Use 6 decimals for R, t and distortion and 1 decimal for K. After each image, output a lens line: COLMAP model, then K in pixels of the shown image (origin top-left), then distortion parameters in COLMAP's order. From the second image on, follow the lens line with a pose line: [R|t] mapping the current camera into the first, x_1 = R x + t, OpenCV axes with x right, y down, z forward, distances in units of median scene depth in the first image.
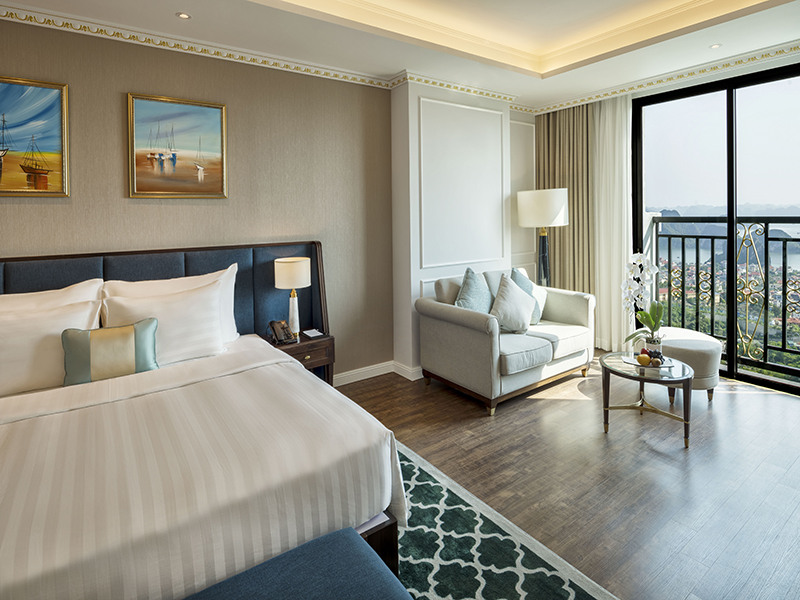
lens RADIAL K [[436.0, 0, 399.3], [0, 436.0, 232.8], [0, 0, 1]] dist [0.000209, -0.000325]
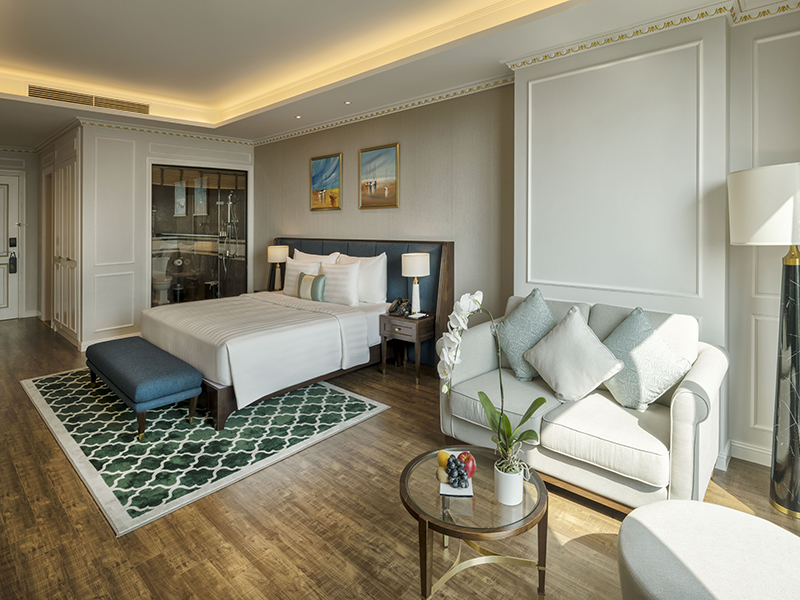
lens RADIAL K [[422.3, 0, 398.1], [0, 422.3, 231.9], [0, 0, 1]] dist [0.000674, -0.002693]
pose [[0.224290, 0.041547, -0.973636, 1.070408], [-0.027182, 0.998969, 0.036367, -0.054282], [0.974143, 0.018309, 0.225188, 0.762974]]
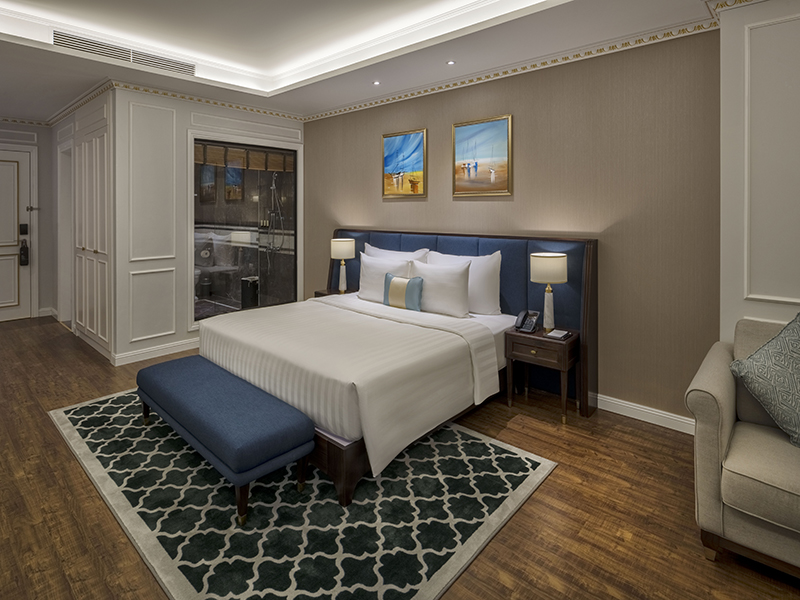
lens RADIAL K [[422.3, 0, 398.1], [0, 422.3, 231.9], [0, 0, 1]] dist [0.000674, -0.002693]
pose [[0.230039, 0.069578, -0.970691, 0.705991], [-0.042424, 0.997210, 0.061425, -0.041746], [0.972256, 0.027050, 0.232349, 0.498710]]
